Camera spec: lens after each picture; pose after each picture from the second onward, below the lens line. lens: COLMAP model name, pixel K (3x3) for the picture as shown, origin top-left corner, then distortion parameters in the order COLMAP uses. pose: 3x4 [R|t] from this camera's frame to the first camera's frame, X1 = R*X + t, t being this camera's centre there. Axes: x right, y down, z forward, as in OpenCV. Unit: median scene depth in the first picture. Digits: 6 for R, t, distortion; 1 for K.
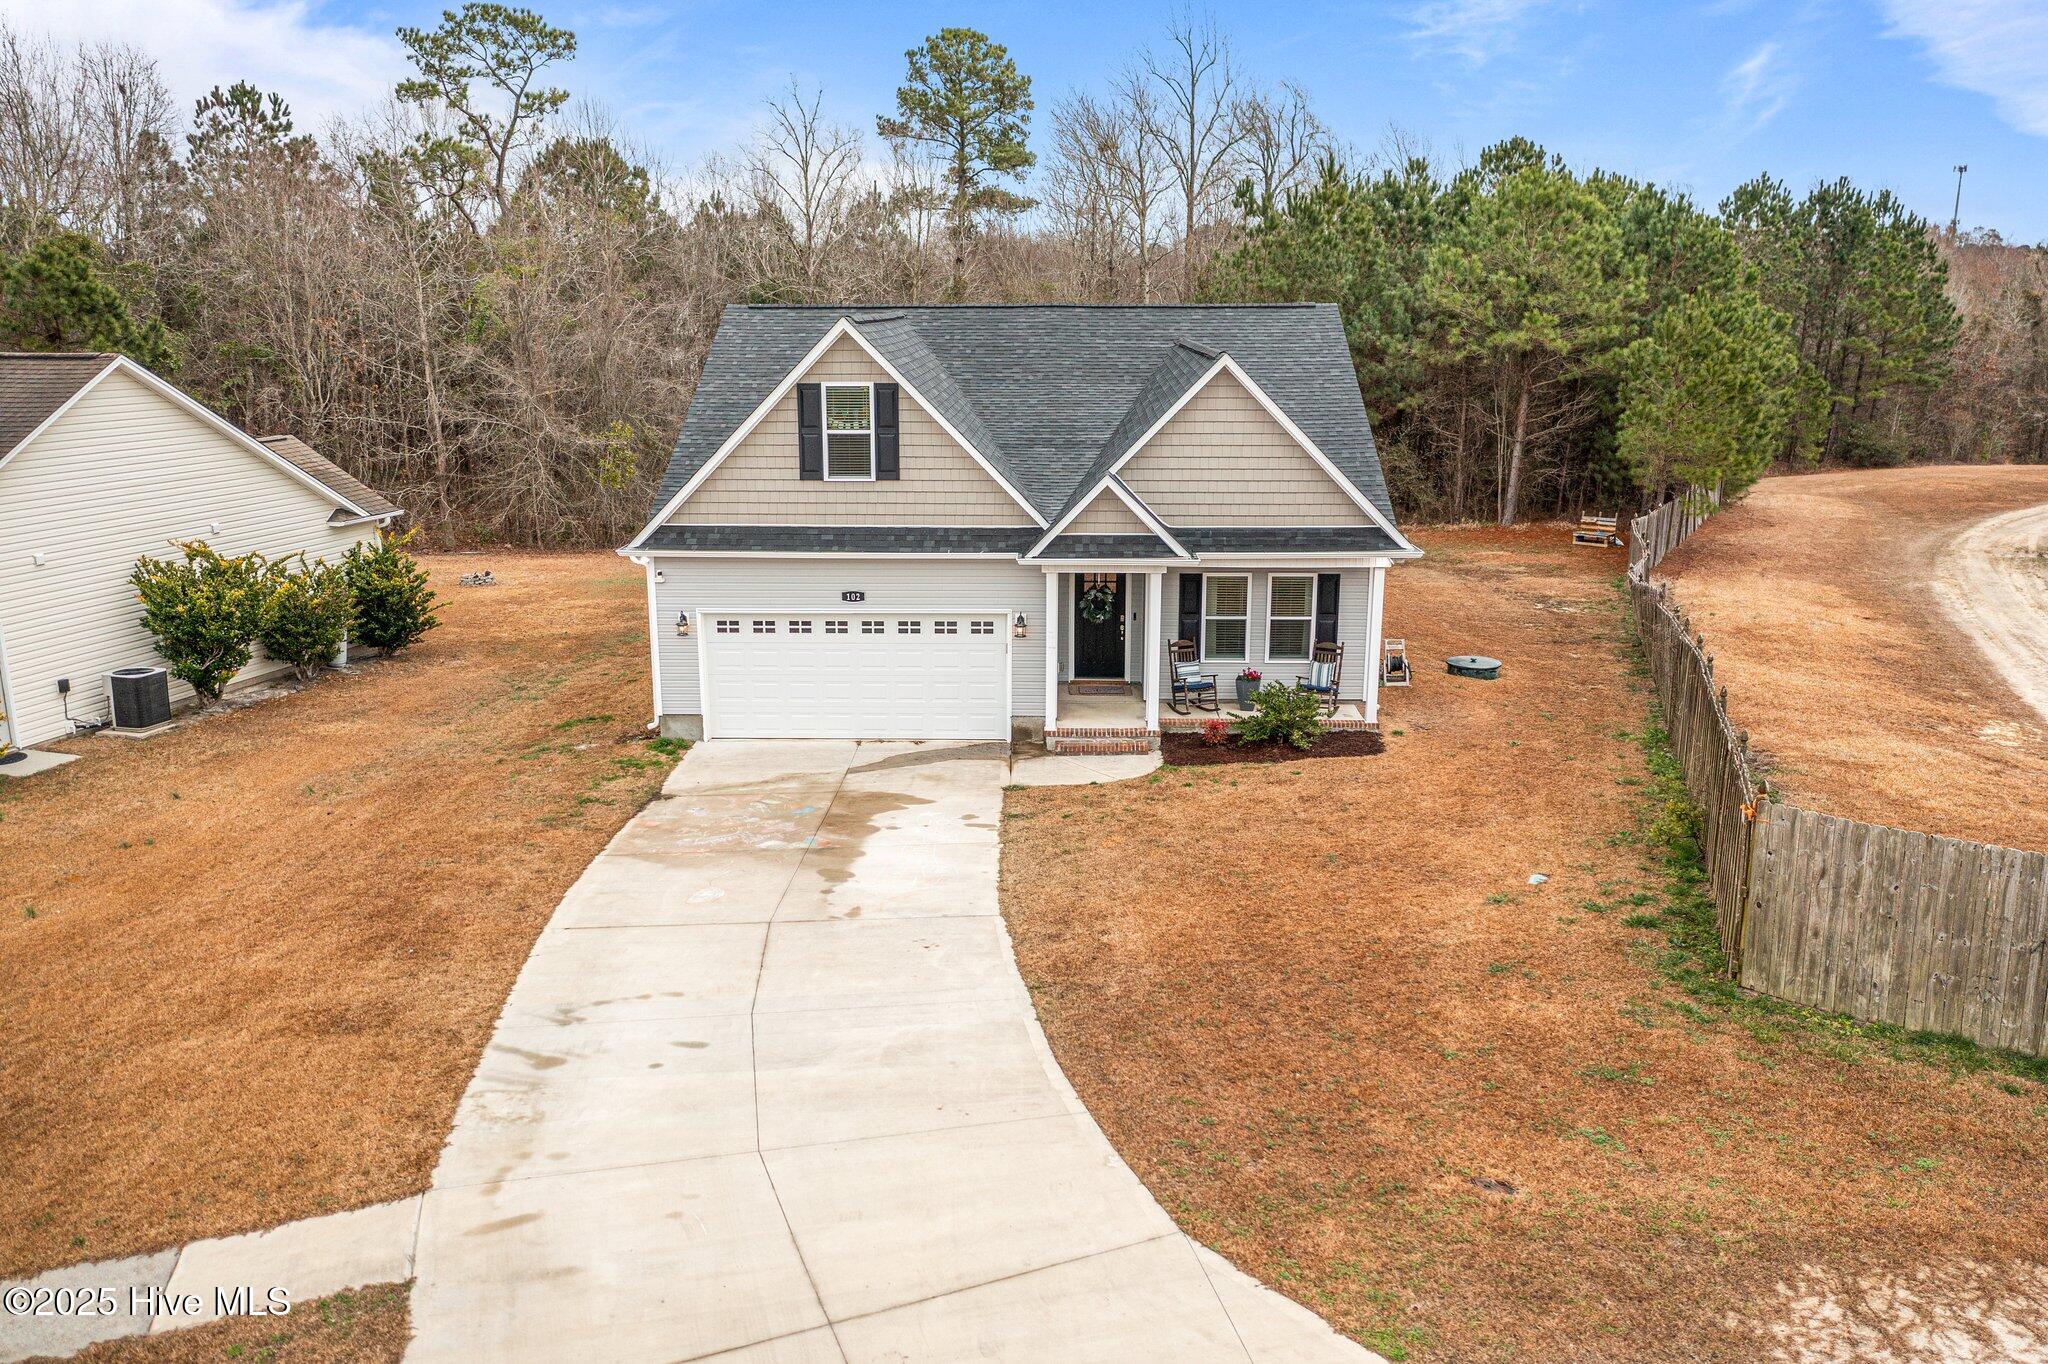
lens RADIAL K [[1620.7, 0, 1024.0], [0, 1620.7, 682.0], [0, 0, 1]] dist [-0.009920, 0.003831]
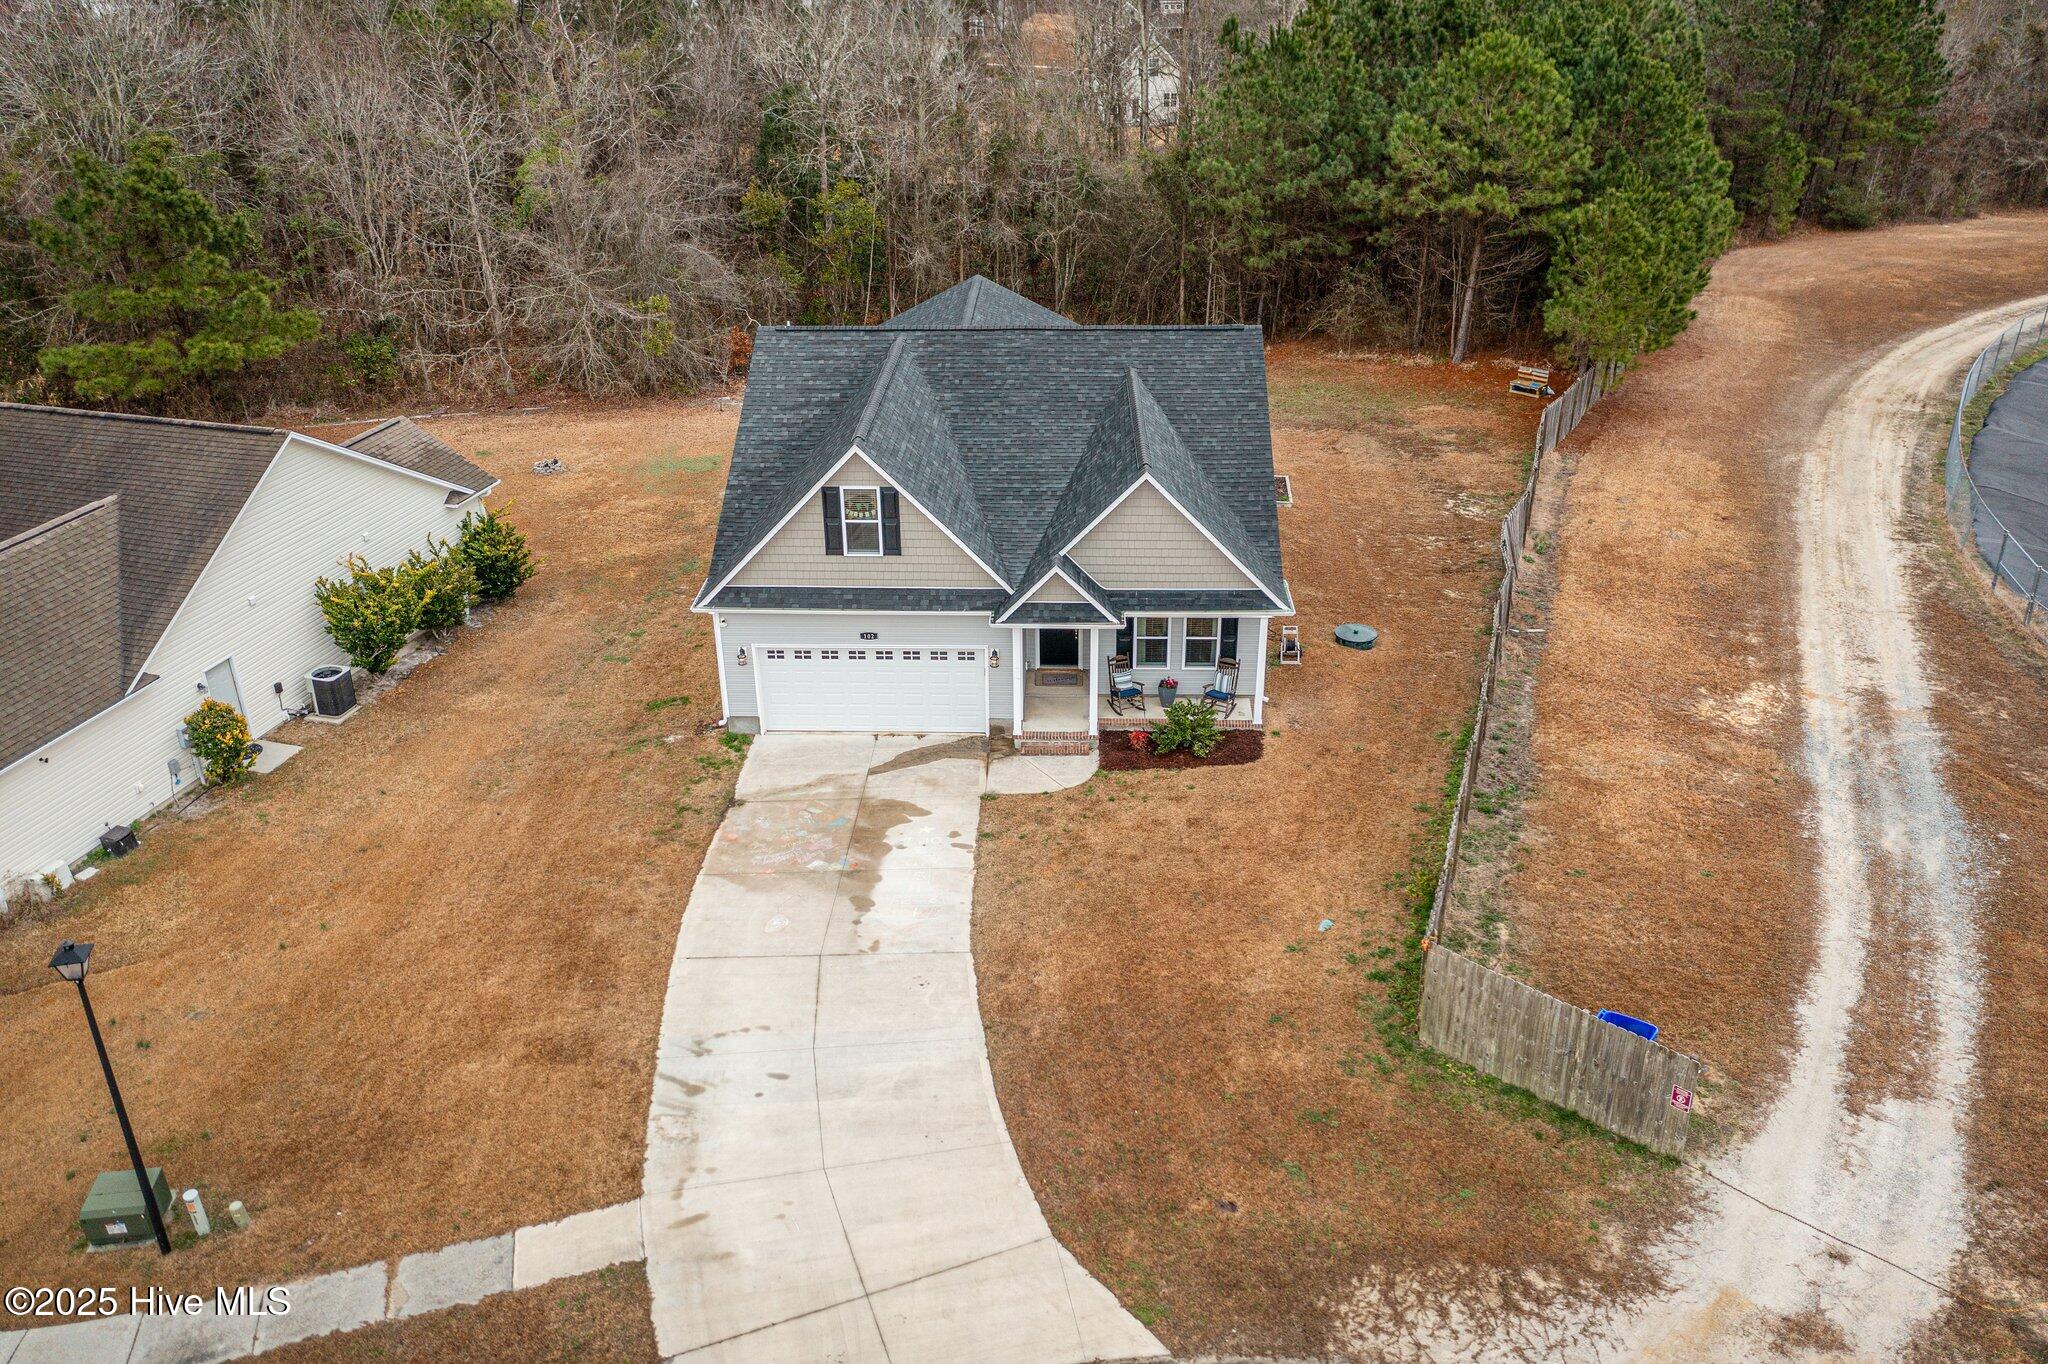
lens RADIAL K [[1620.5, 0, 1024.0], [0, 1620.5, 682.0], [0, 0, 1]] dist [-0.006659, -0.007253]
pose [[0.999869, -0.004030, -0.015656, 0.050554], [0.007482, 0.973834, 0.227136, -0.374335], [0.014331, -0.227223, 0.973737, -0.357855]]
